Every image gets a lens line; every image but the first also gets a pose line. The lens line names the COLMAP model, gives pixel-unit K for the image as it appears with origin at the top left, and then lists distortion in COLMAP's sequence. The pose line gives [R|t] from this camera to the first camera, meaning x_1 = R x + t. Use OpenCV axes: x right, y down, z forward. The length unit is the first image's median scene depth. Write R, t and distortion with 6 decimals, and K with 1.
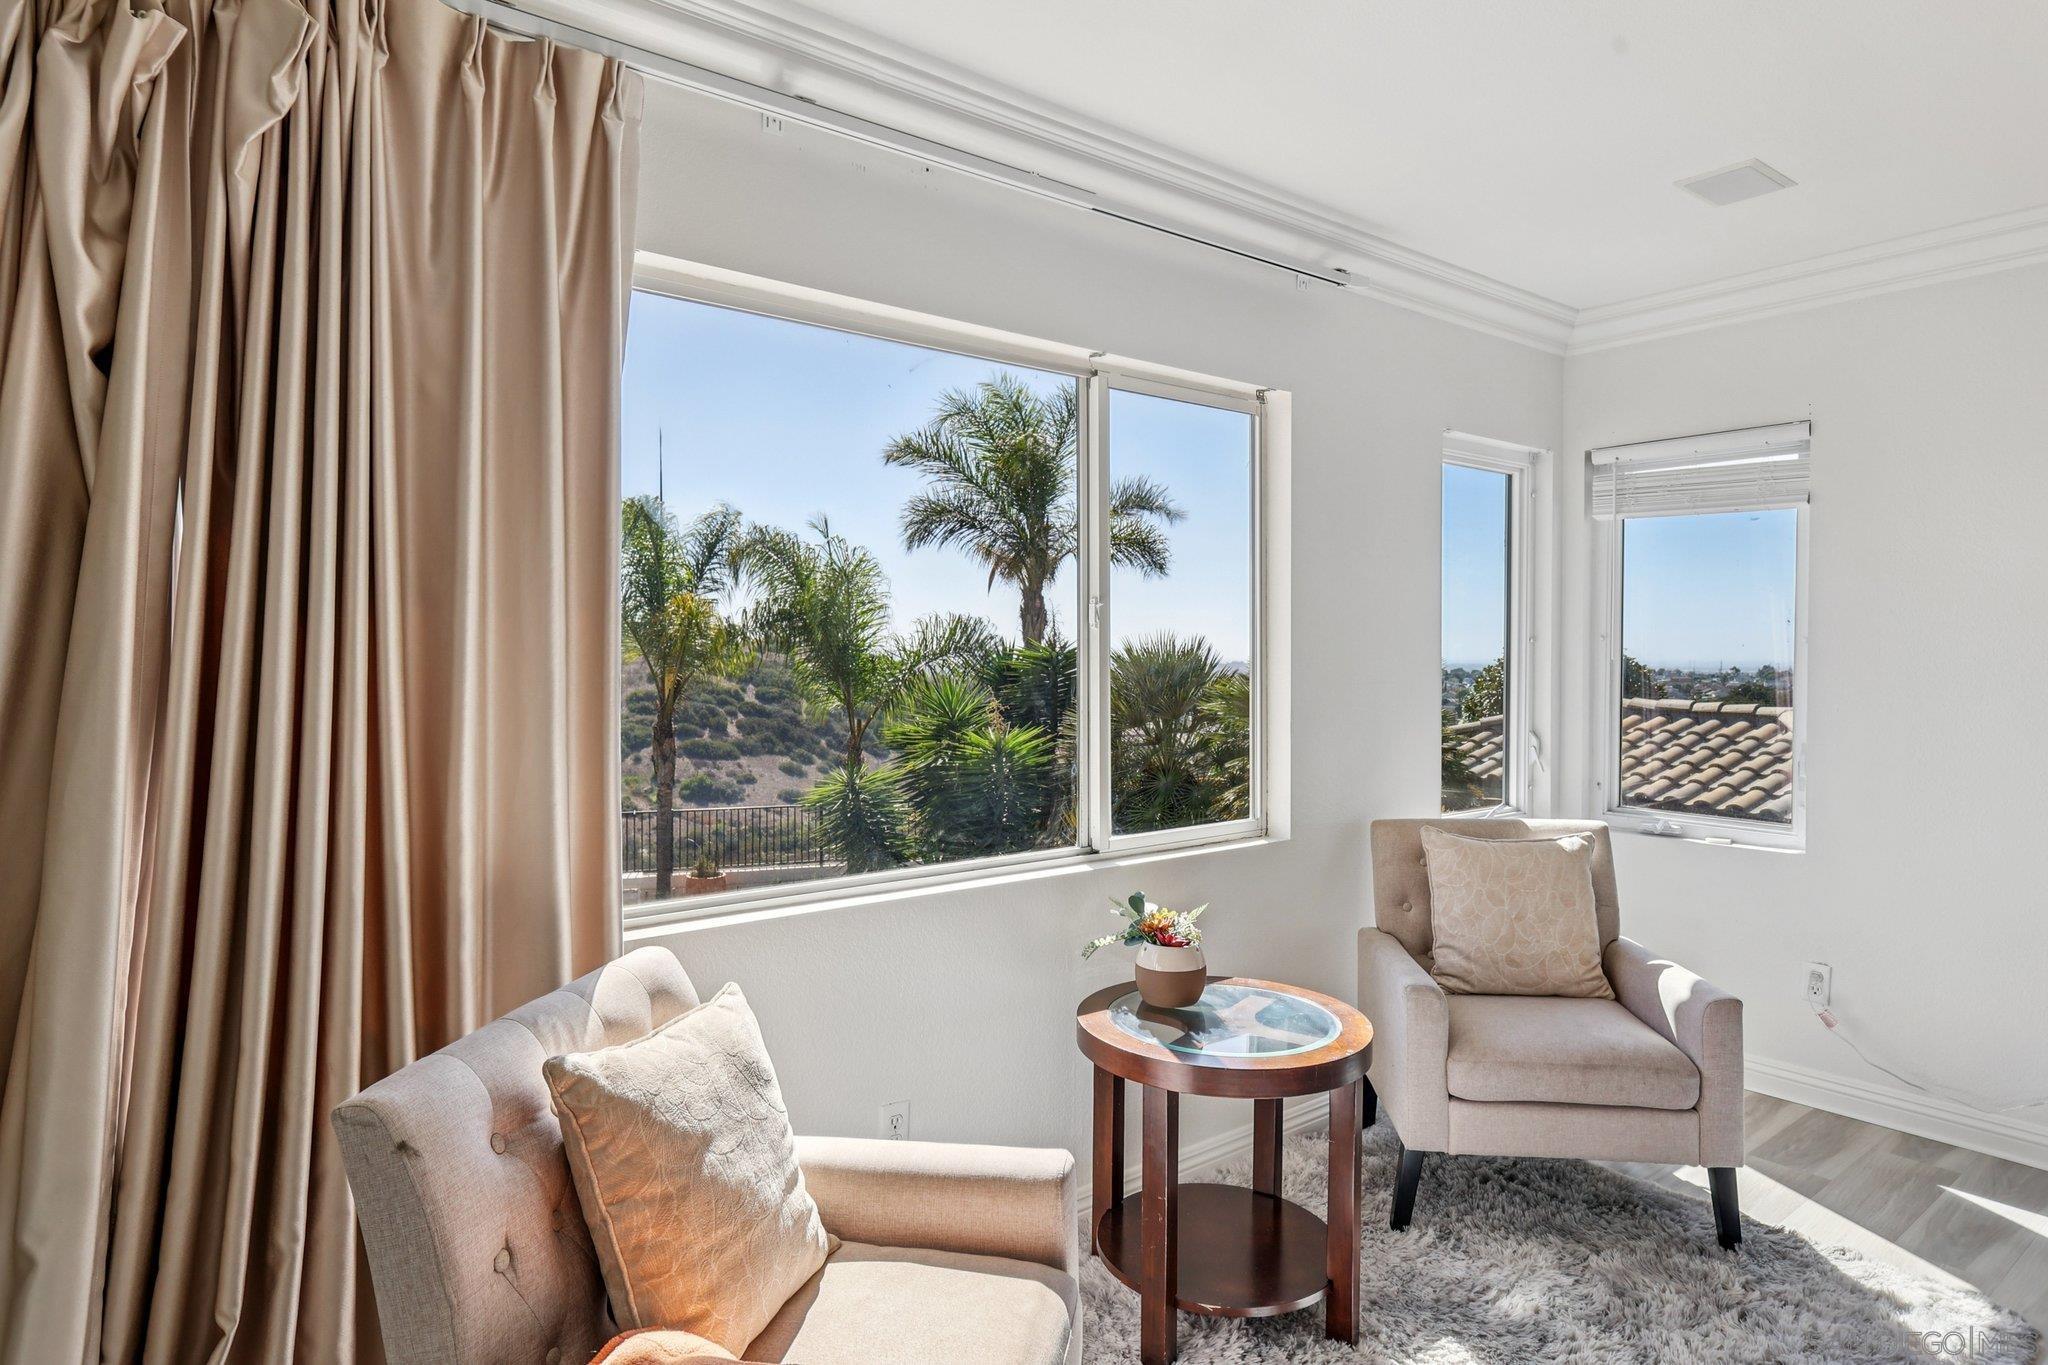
lens RADIAL K [[1149.3, 0, 1005.8], [0, 1149.3, 666.8], [0, 0, 1]] dist [0.001853, 0.000546]
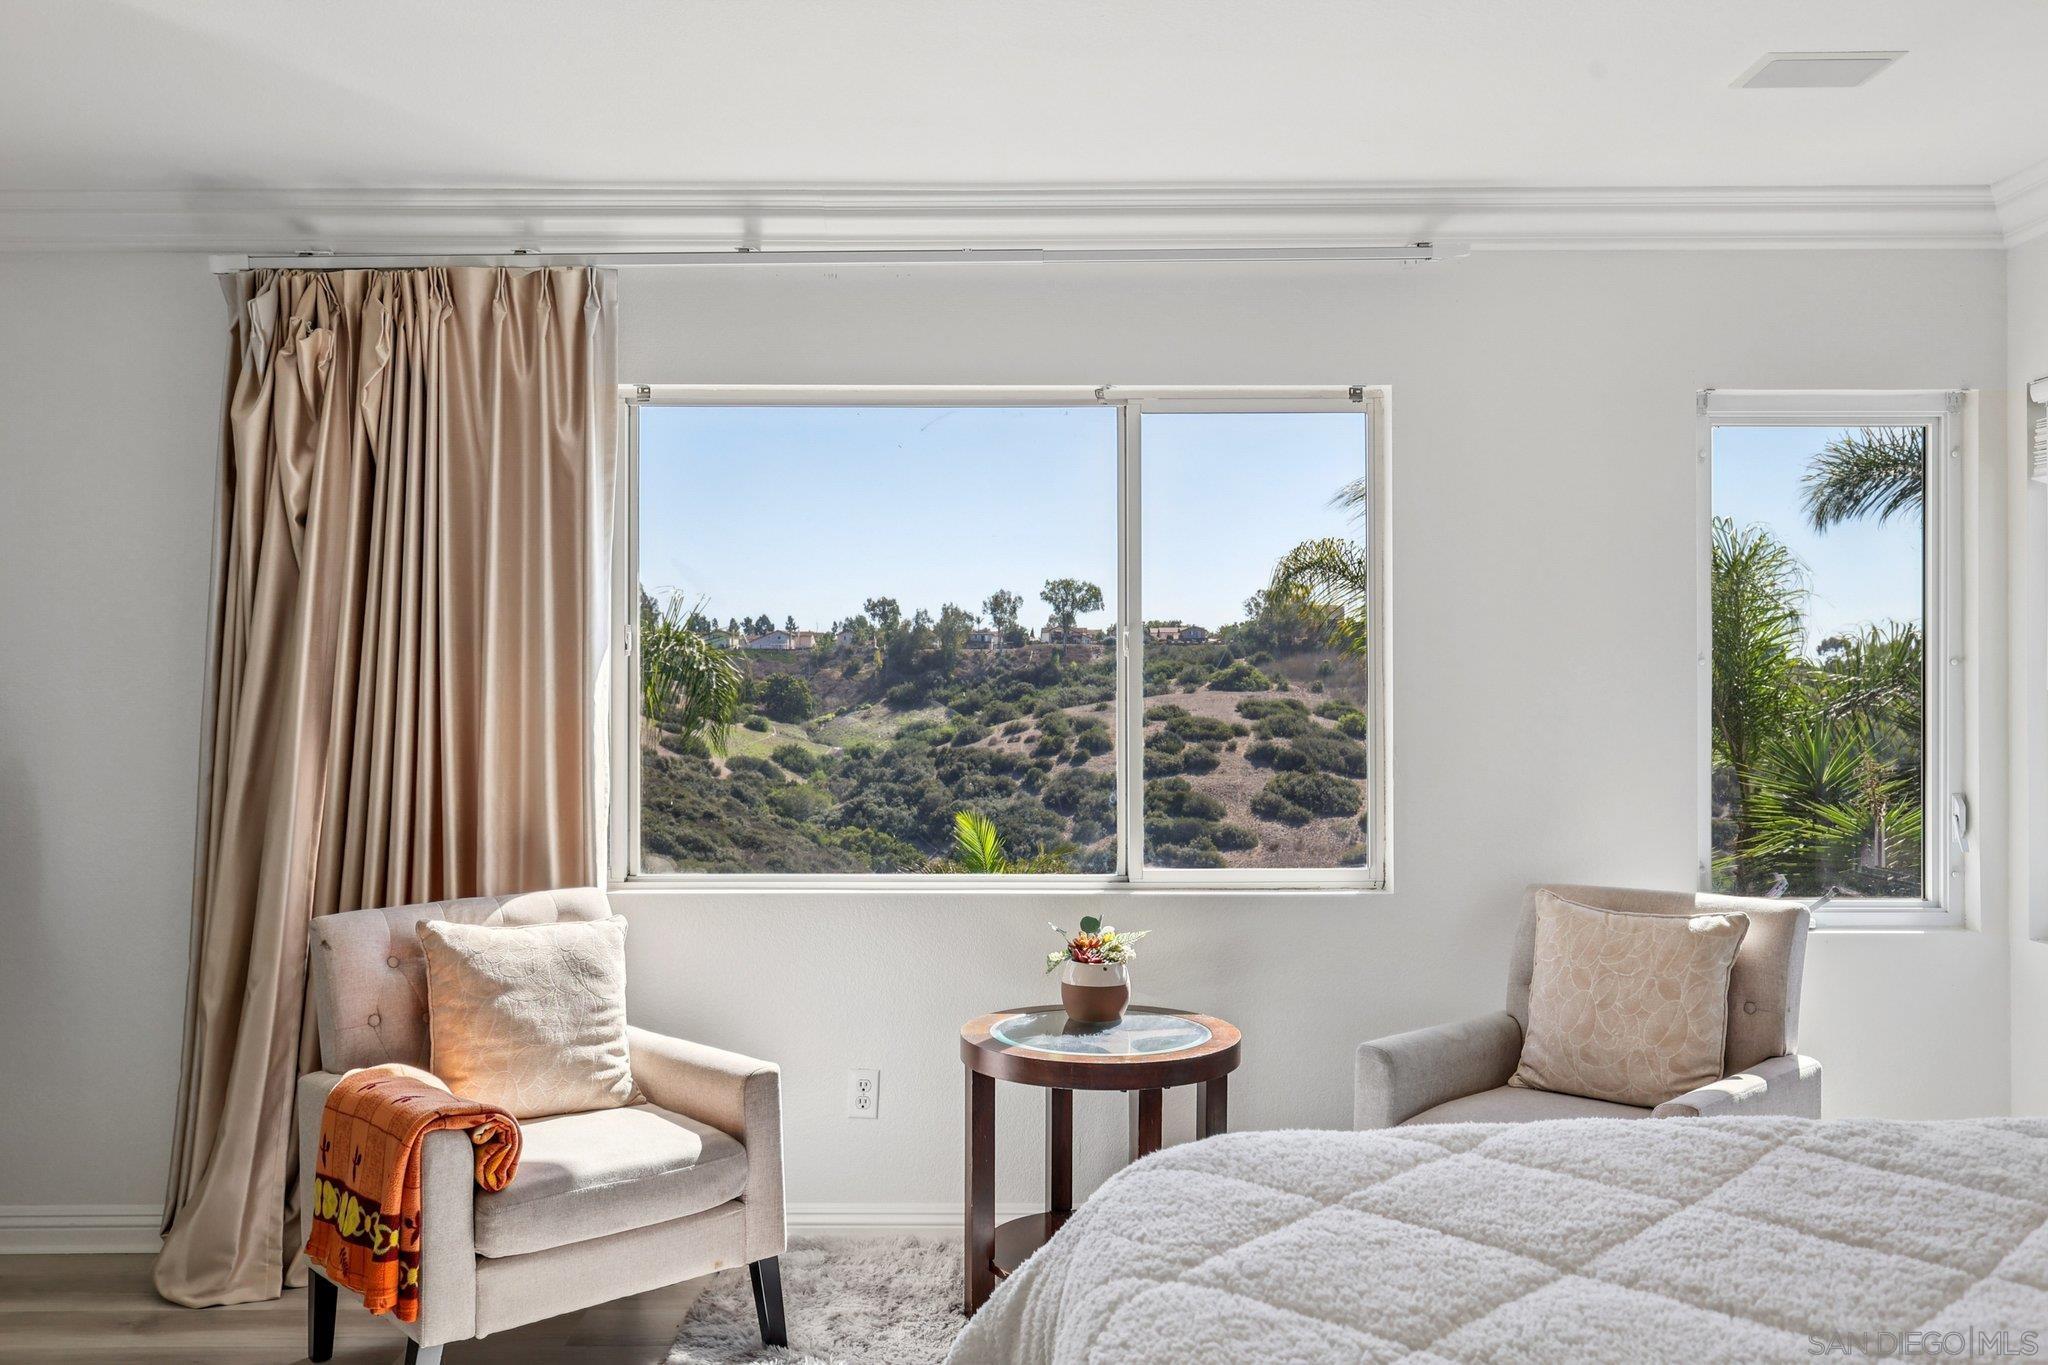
lens RADIAL K [[1697.0, 0, 1026.3], [0, 1697.0, 670.2], [0, 0, 1]] dist [-0.003237, 0.009332]
pose [[0.789655, -0.006937, -0.613512, 0.865956], [-0.007031, 0.999768, -0.020355, 0.008722], [0.613511, 0.020387, 0.789423, -0.204504]]
